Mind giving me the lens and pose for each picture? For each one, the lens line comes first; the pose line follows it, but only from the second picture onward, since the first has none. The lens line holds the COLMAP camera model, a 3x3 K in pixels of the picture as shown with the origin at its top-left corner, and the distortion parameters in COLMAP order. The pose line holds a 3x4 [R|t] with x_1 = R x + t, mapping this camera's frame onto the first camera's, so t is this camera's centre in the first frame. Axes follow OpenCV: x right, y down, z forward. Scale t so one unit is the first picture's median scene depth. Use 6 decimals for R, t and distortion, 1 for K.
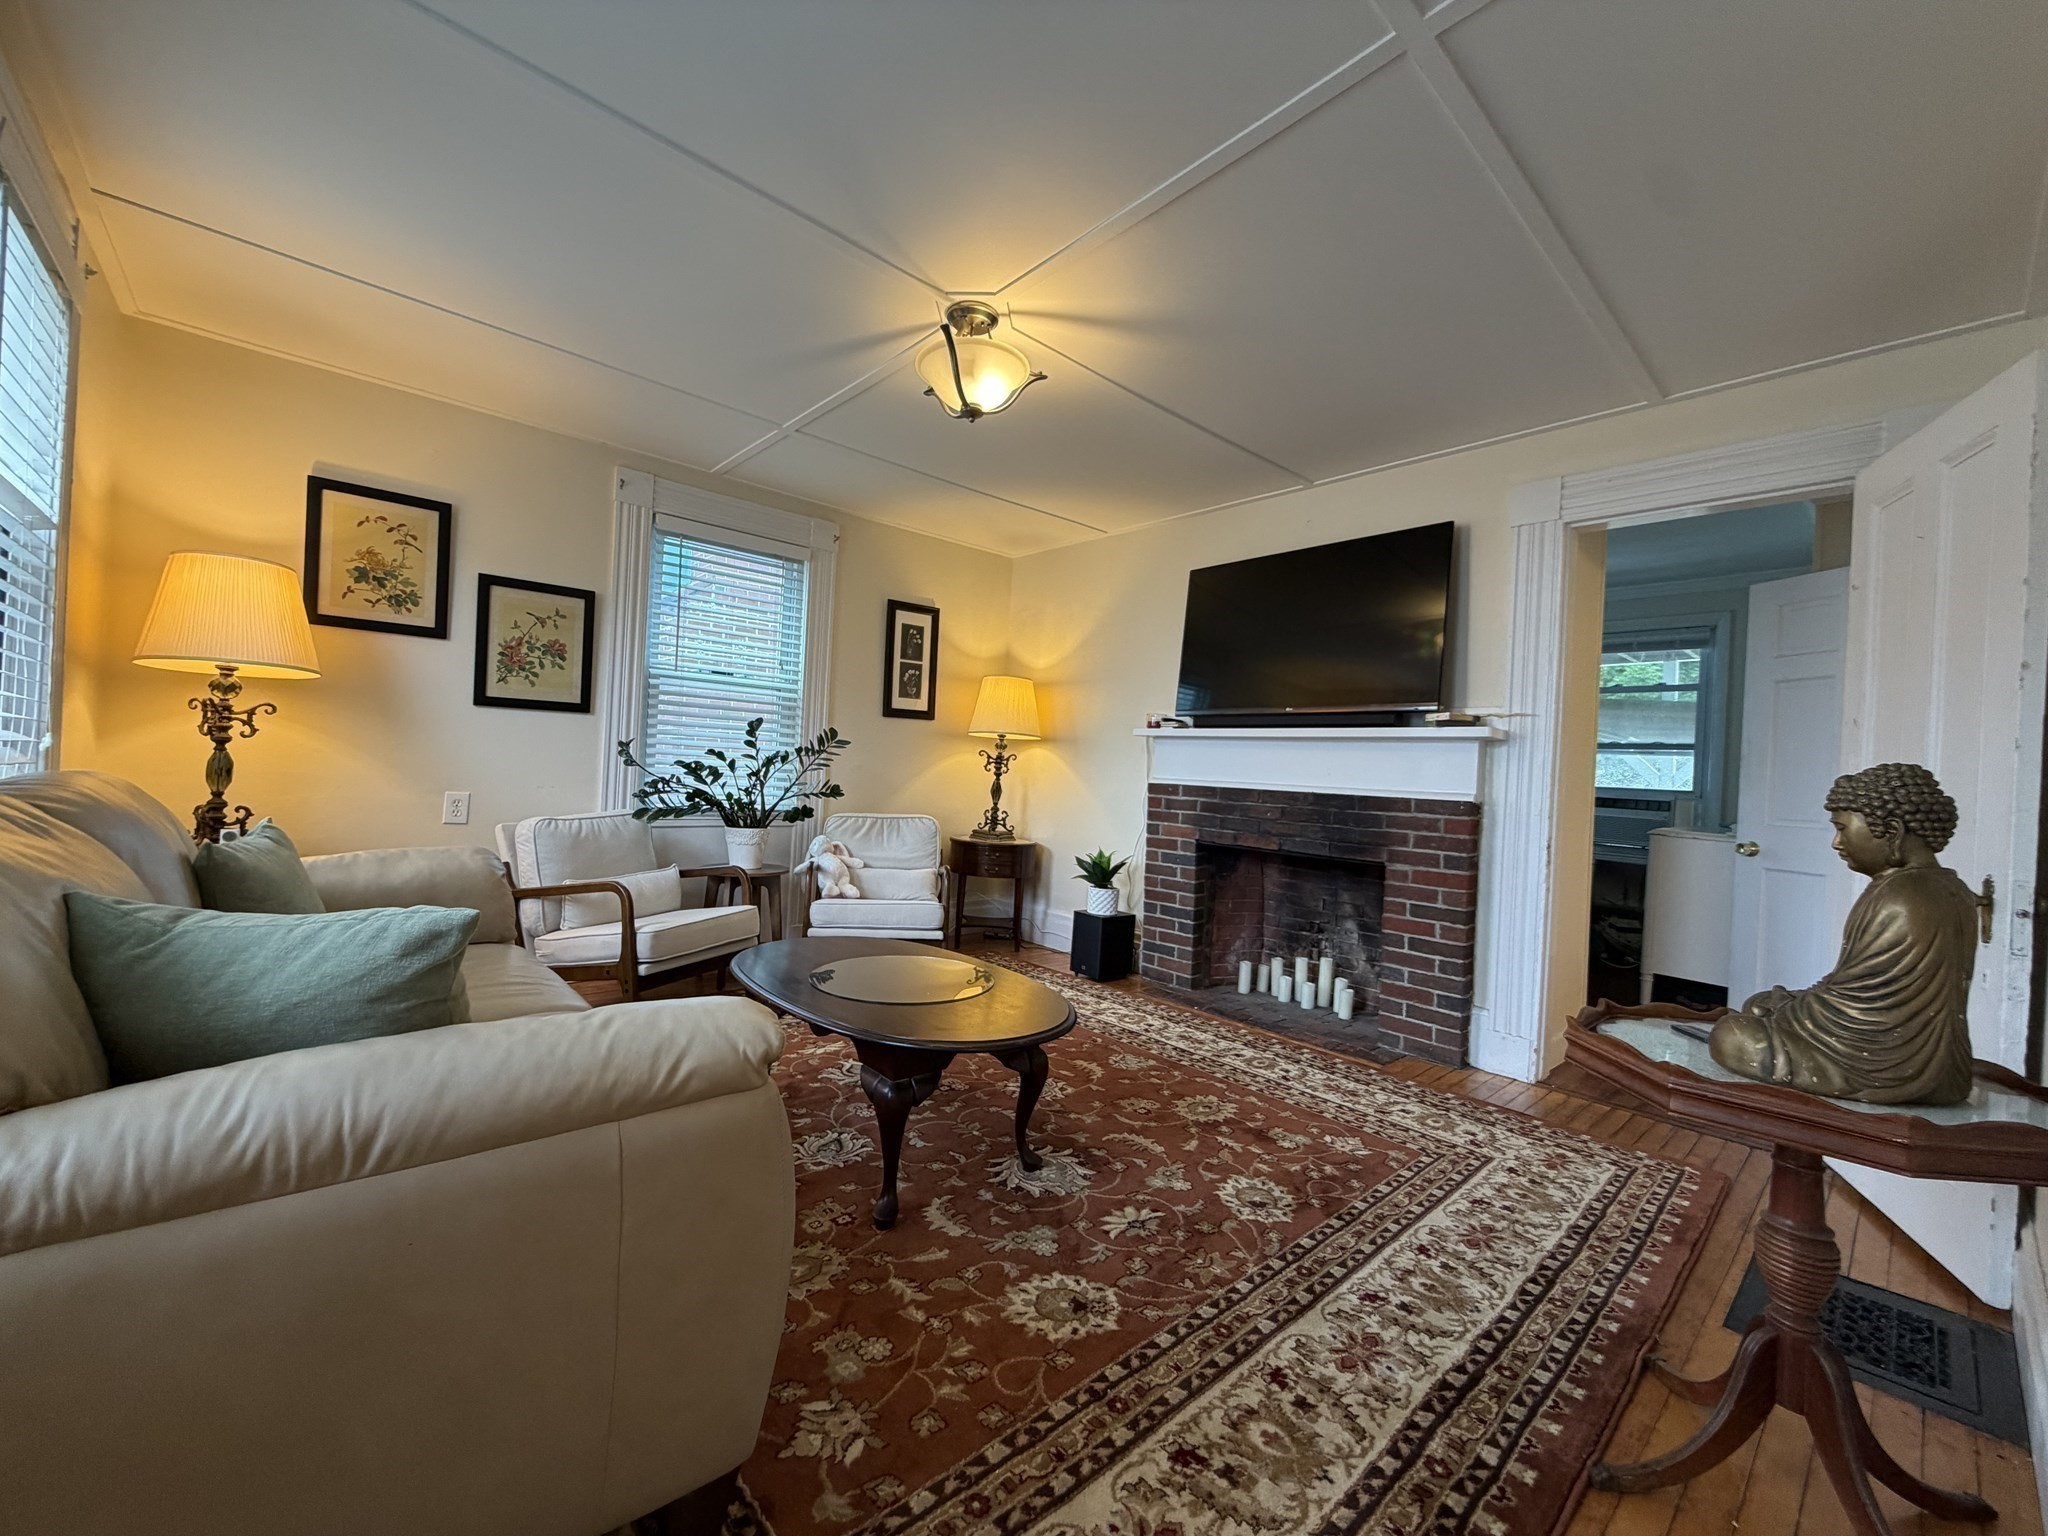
lens RADIAL K [[812.9, 0, 1018.8], [0, 812.9, 768.8], [0, 0, 1]] dist [0.000071, -0.000392]
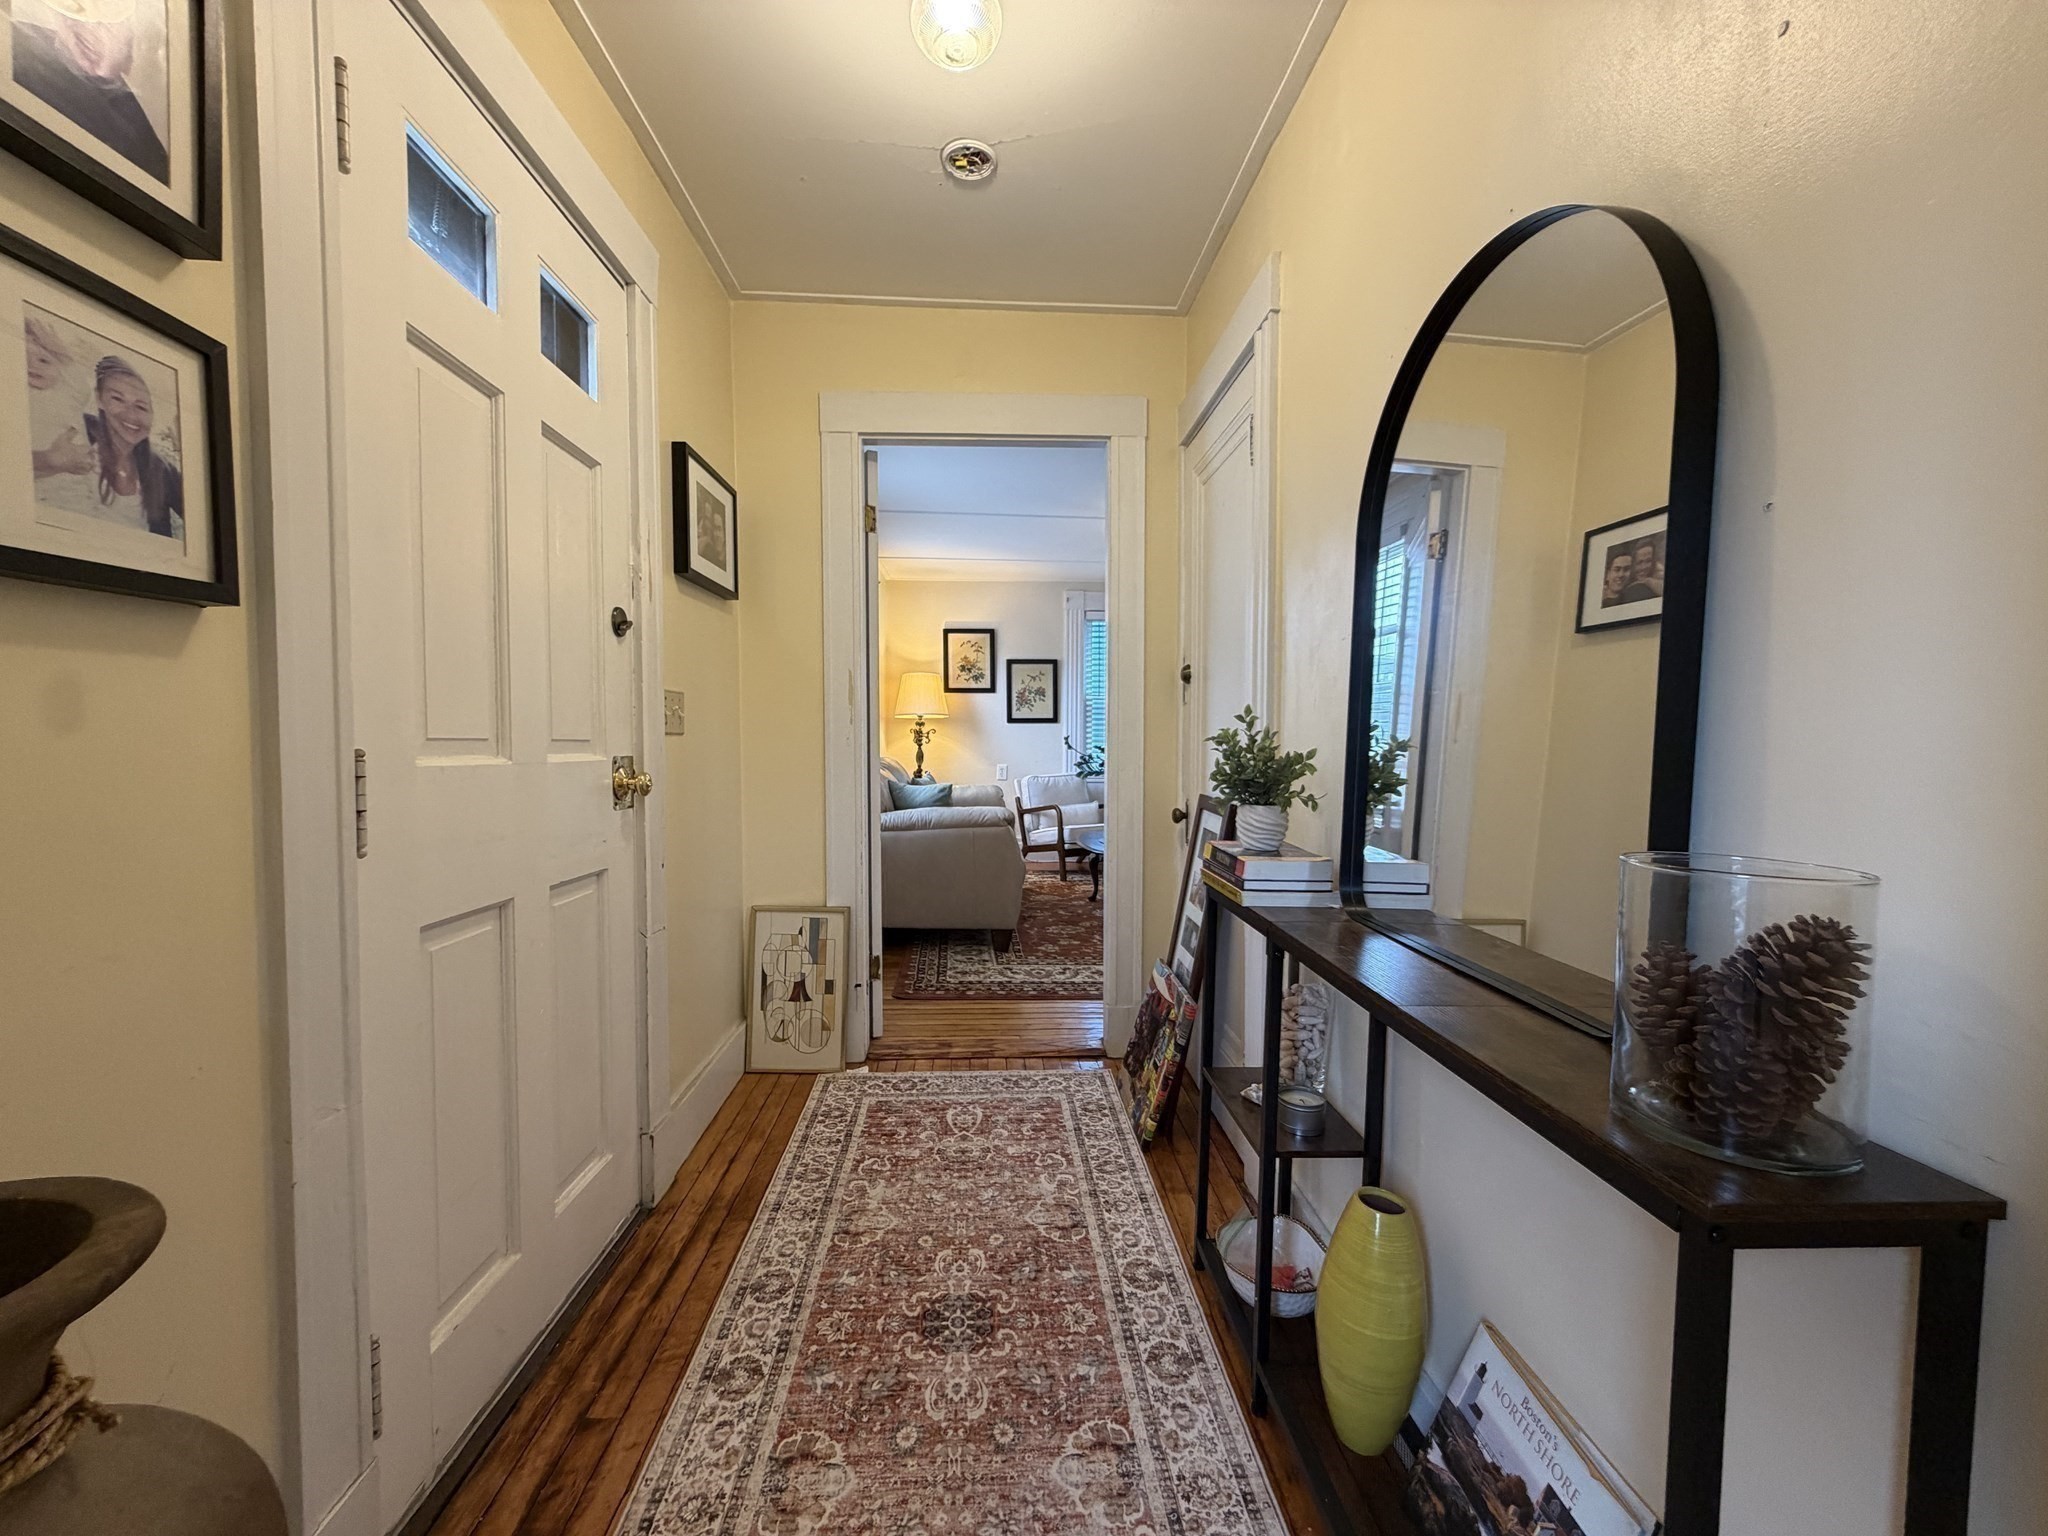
lens RADIAL K [[812.9, 0, 1018.8], [0, 812.9, 768.8], [0, 0, 1]] dist [0.000071, -0.000392]
pose [[0.778672, -0.020191, -0.627106, 0.767100], [0.035875, 0.999280, 0.012372, 0.017043], [0.626404, -0.032131, 0.778836, -0.709028]]
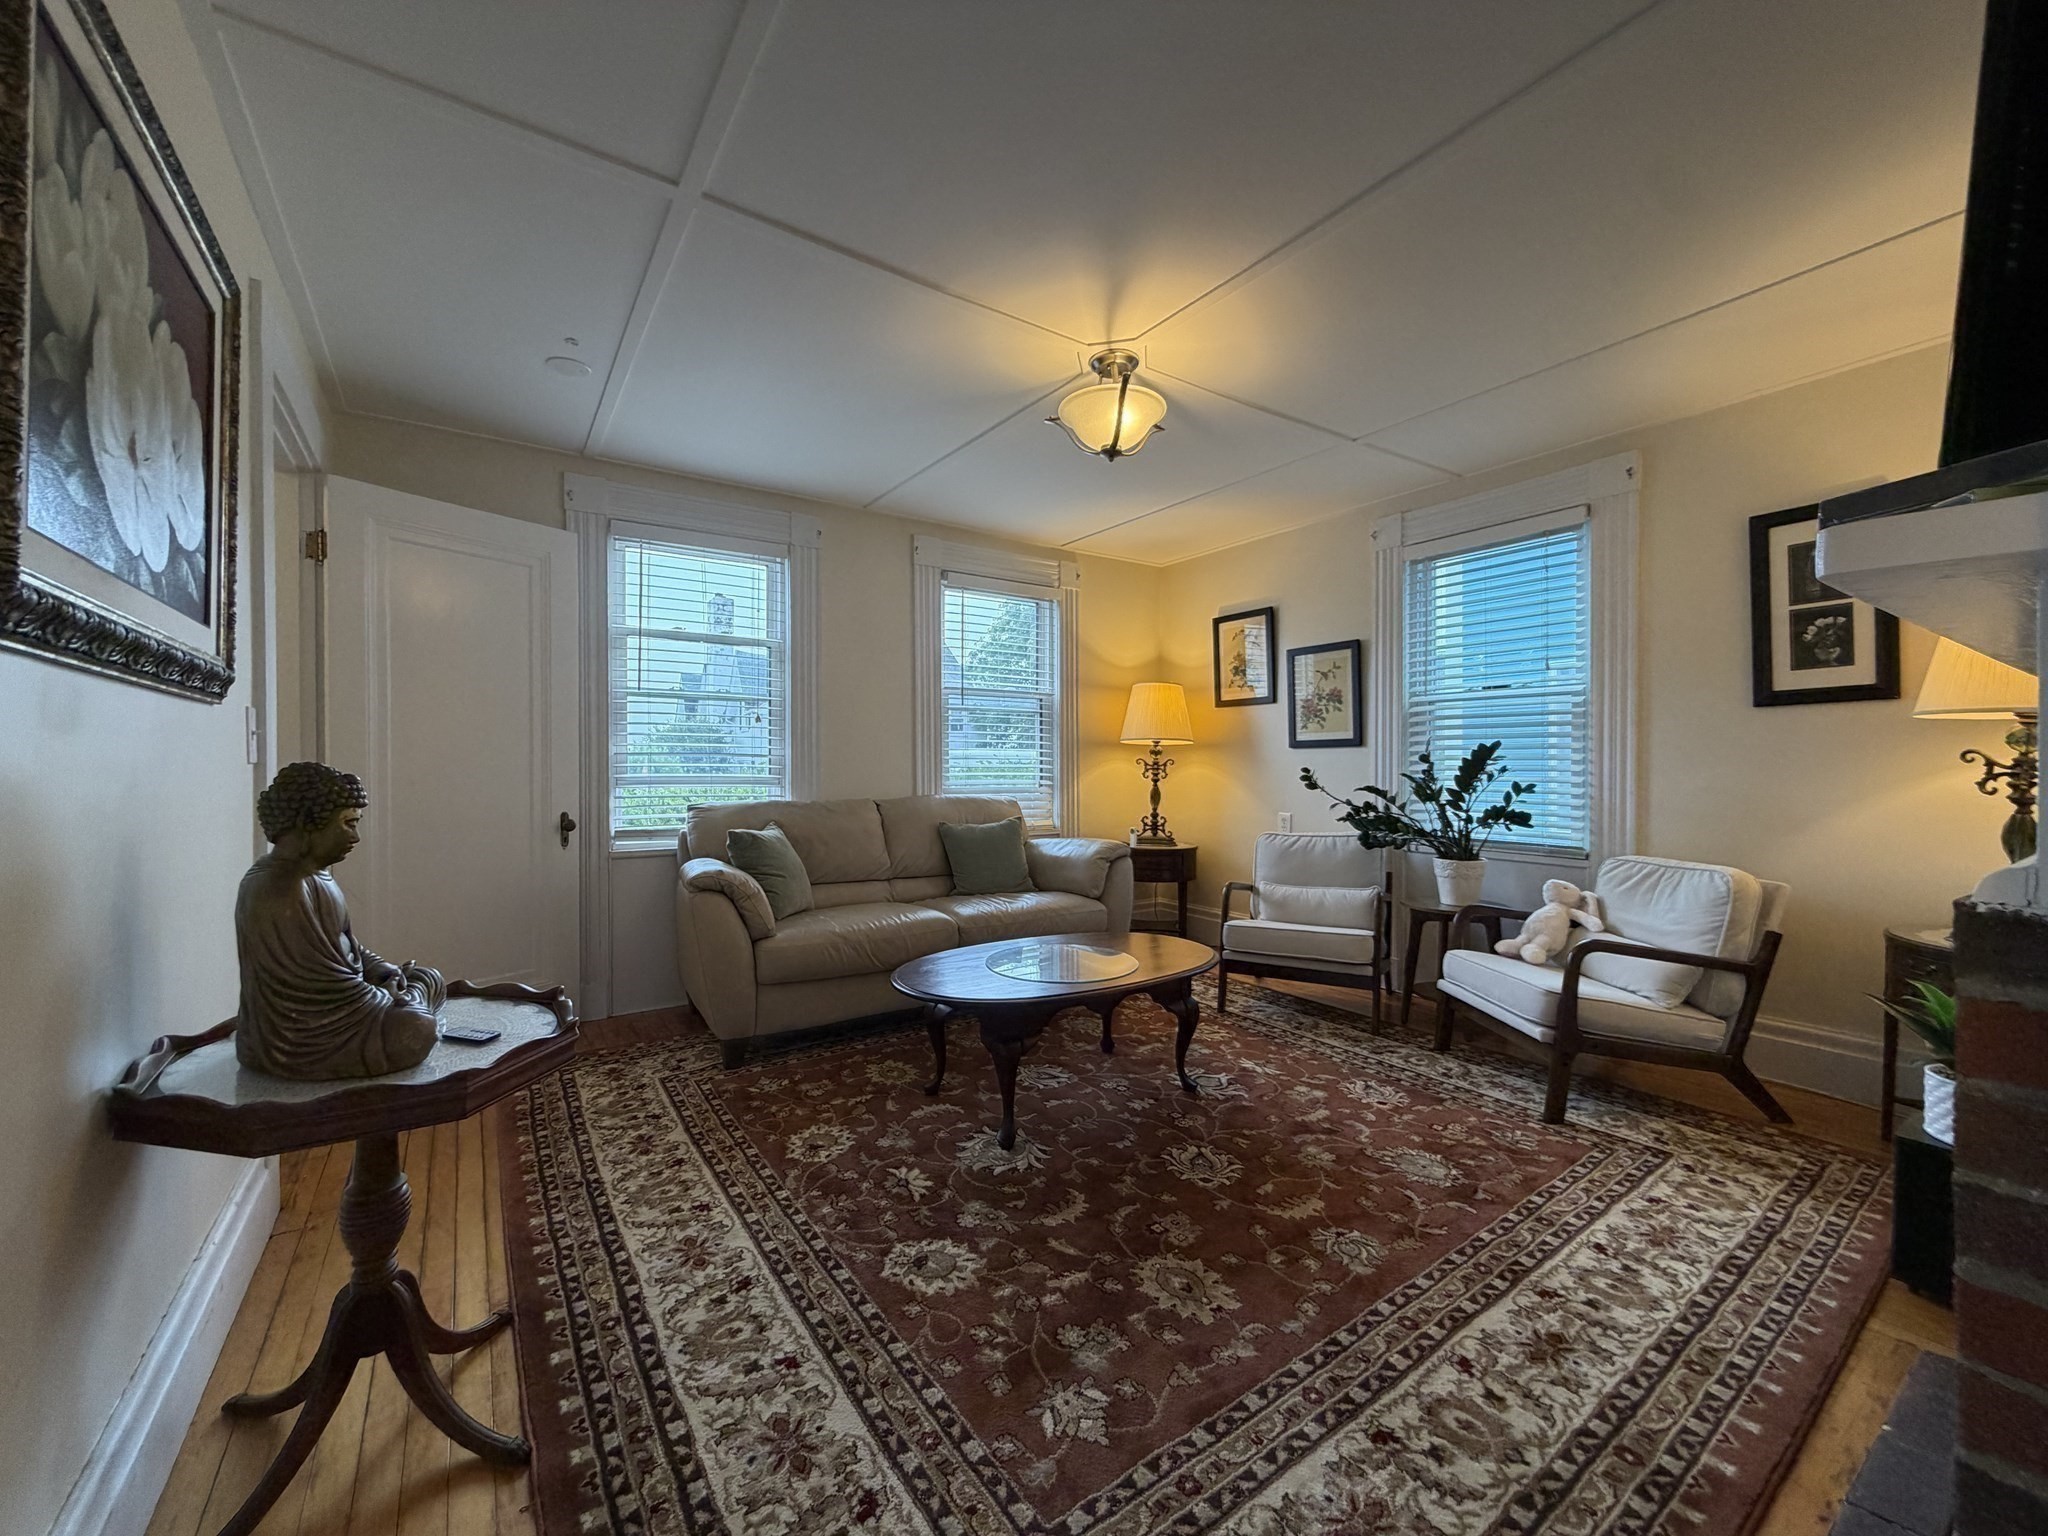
lens RADIAL K [[812.9, 0, 1018.8], [0, 812.9, 768.8], [0, 0, 1]] dist [0.000071, -0.000392]
pose [[-0.128906, -0.044567, -0.990655, 0.834868], [-0.005071, 0.999006, -0.044283, 0.019998], [0.991644, -0.000685, -0.129004, 0.854357]]
